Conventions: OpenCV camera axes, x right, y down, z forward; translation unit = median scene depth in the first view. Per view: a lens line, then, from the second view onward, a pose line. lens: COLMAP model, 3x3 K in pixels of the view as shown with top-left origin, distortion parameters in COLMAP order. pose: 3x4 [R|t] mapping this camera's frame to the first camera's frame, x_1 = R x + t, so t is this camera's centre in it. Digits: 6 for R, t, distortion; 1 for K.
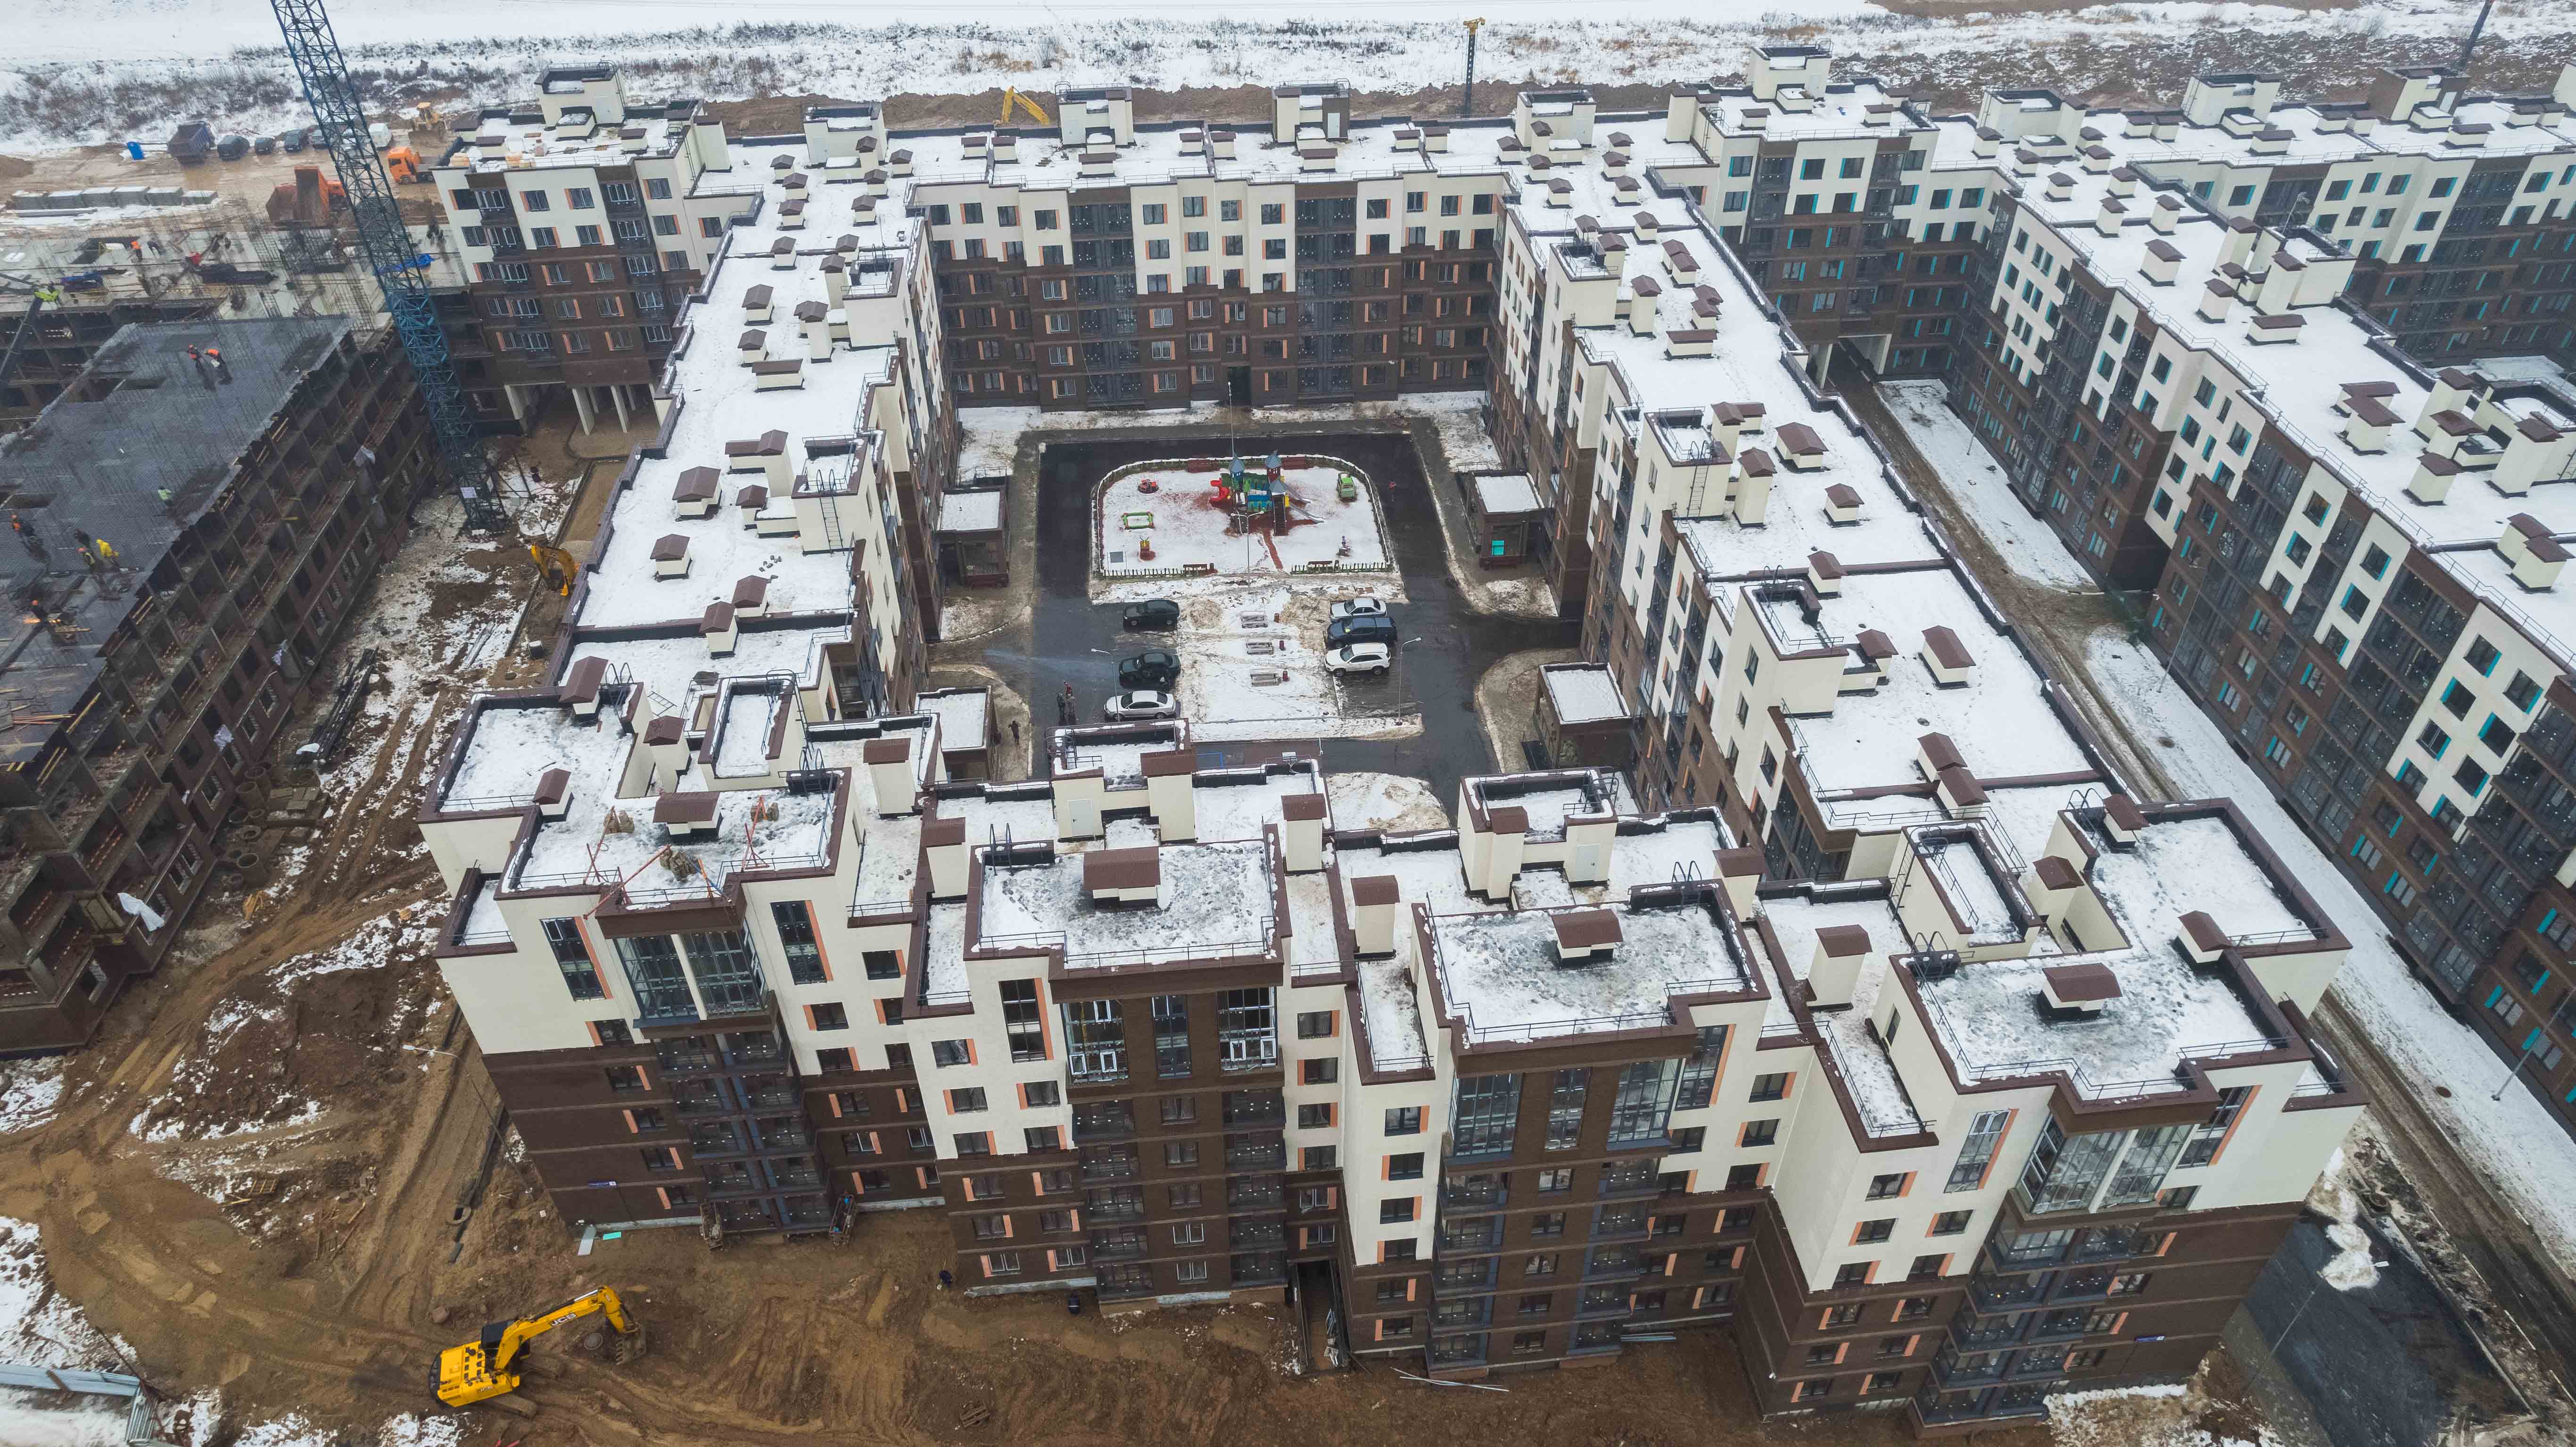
lens RADIAL K [[1663.9, 0, 1214.0], [0, 1663.9, 680.2], [0, 0, 1]] dist [-0.053356, 0.053382]
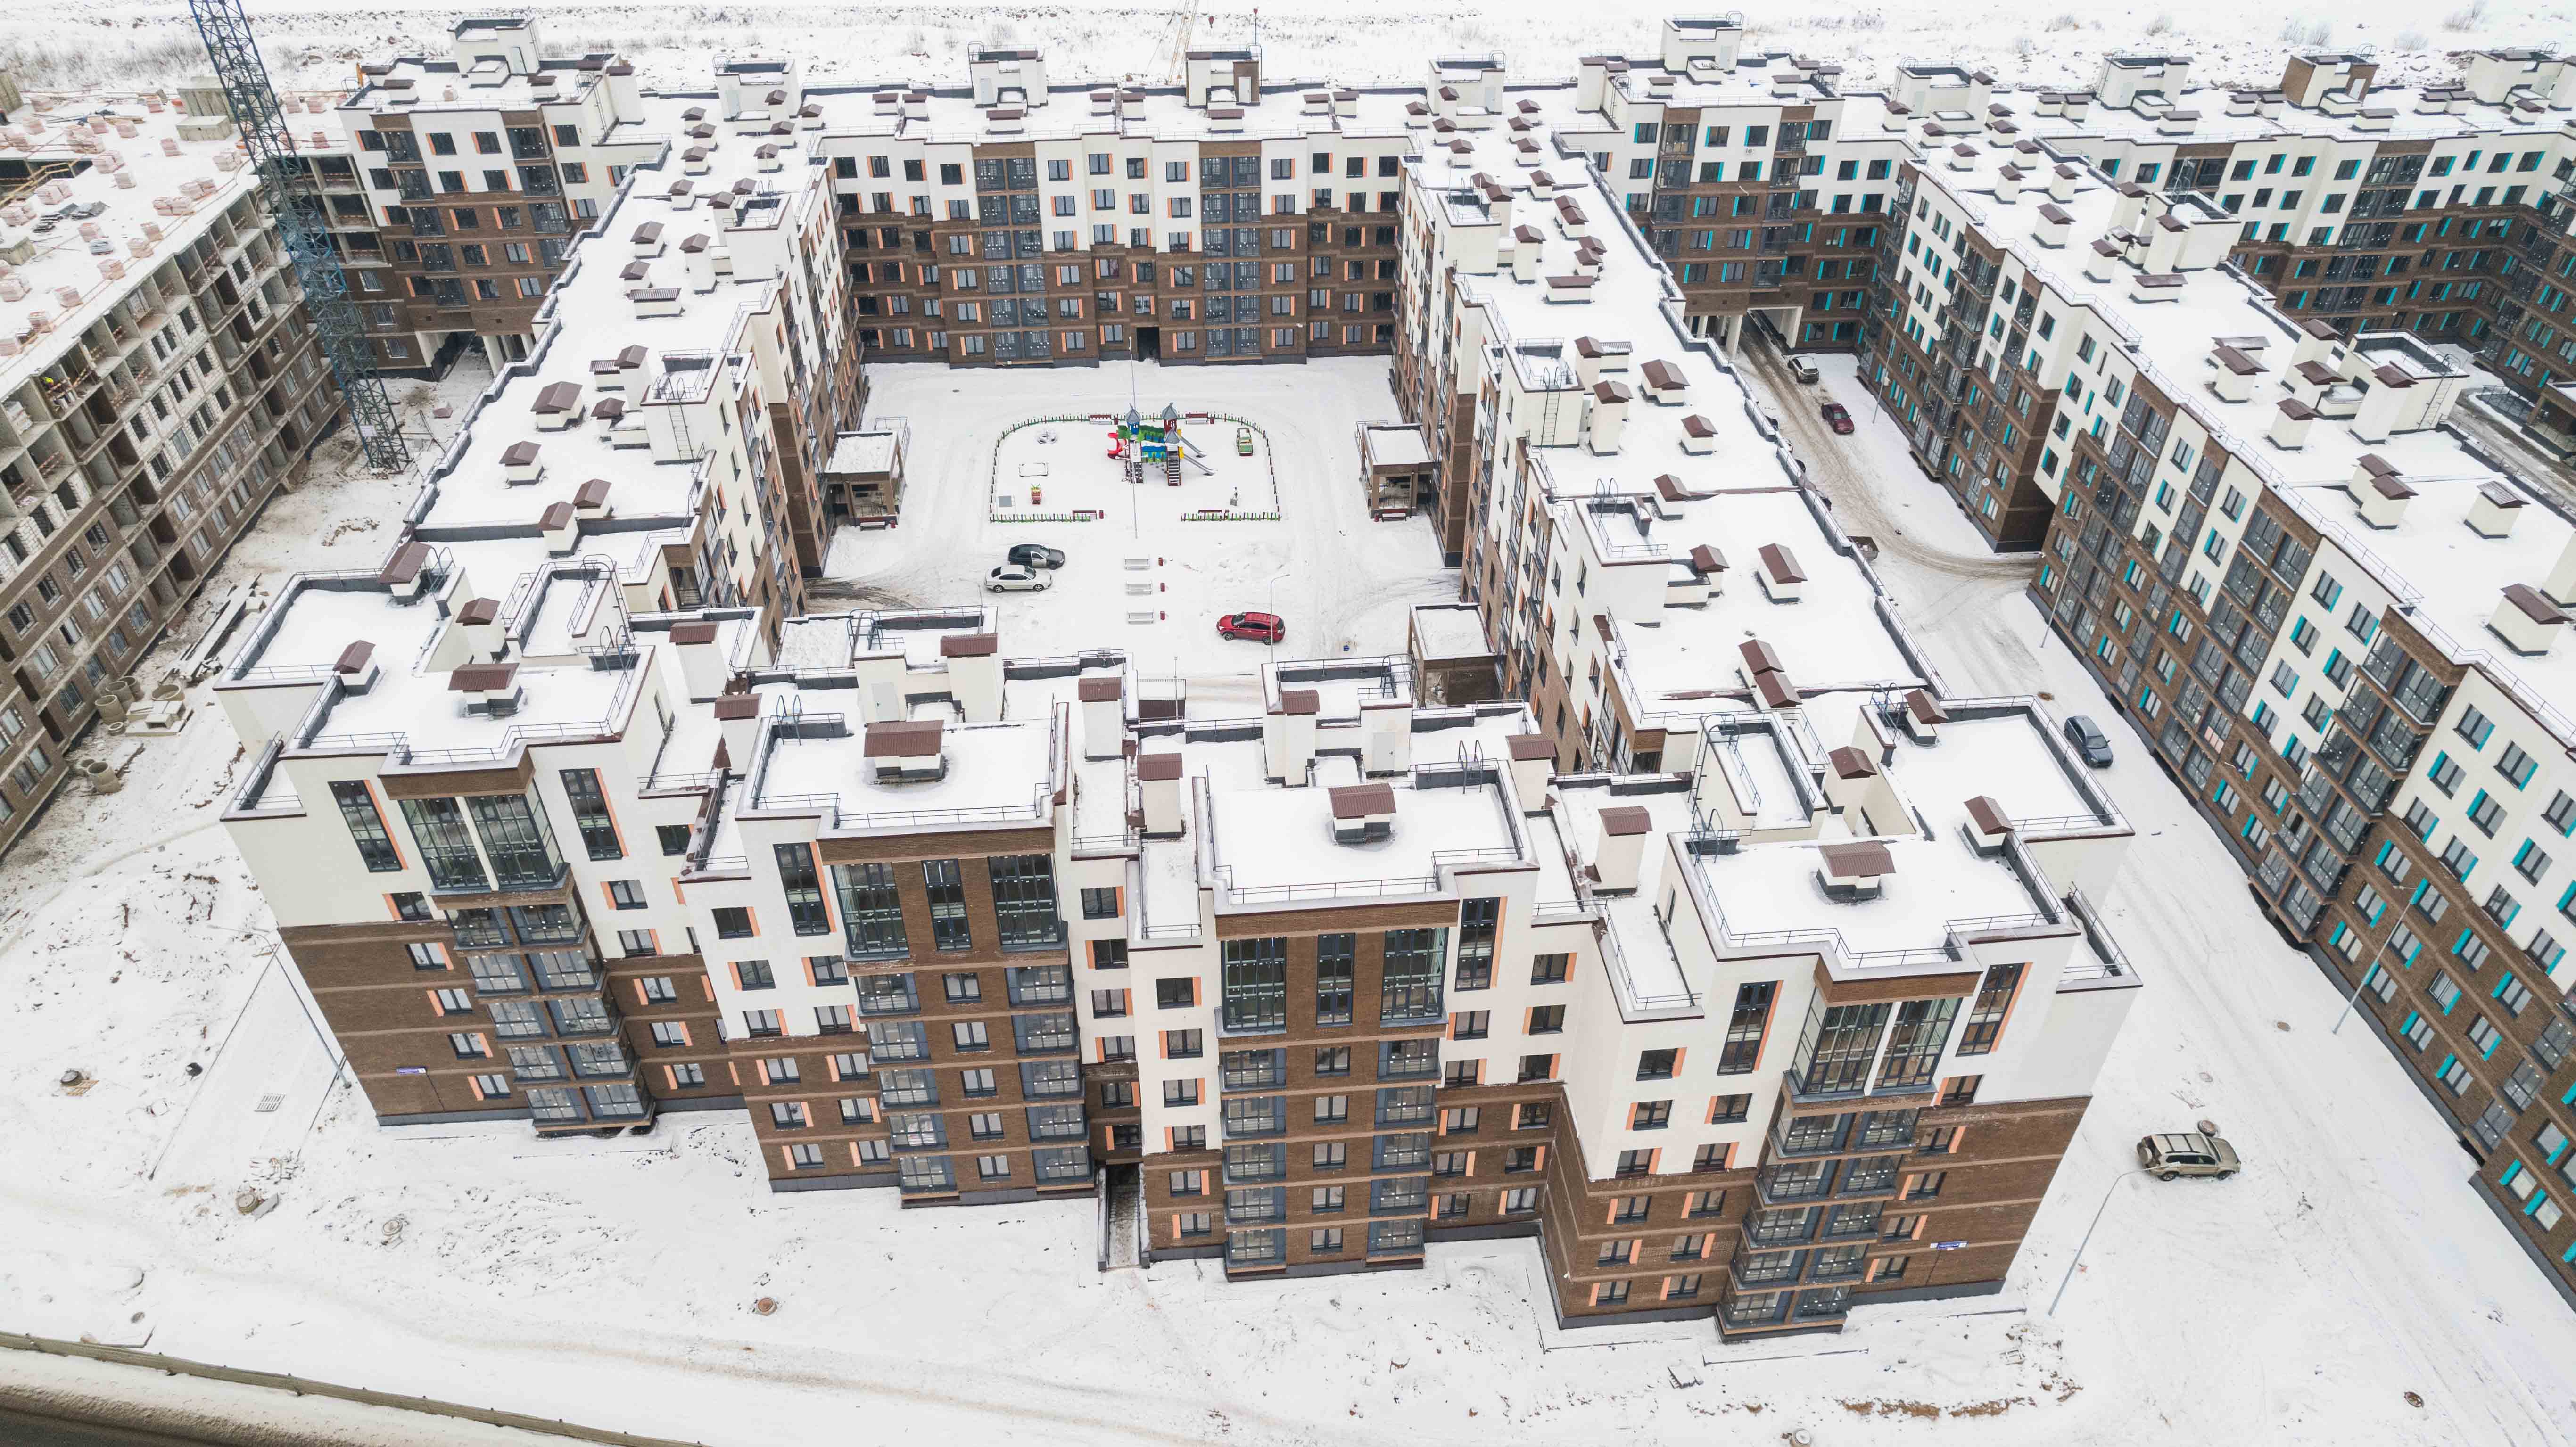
lens RADIAL K [[1663.9, 0, 1272.0], [0, 1663.9, 723.9], [0, 0, 1]] dist [-0.053356, 0.053382]
pose [[0.999856, 0.016990, -0.000464, 0.119338], [-0.016996, 0.999681, -0.018699, 0.086221], [0.000147, 0.018704, 0.999825, 0.001824]]
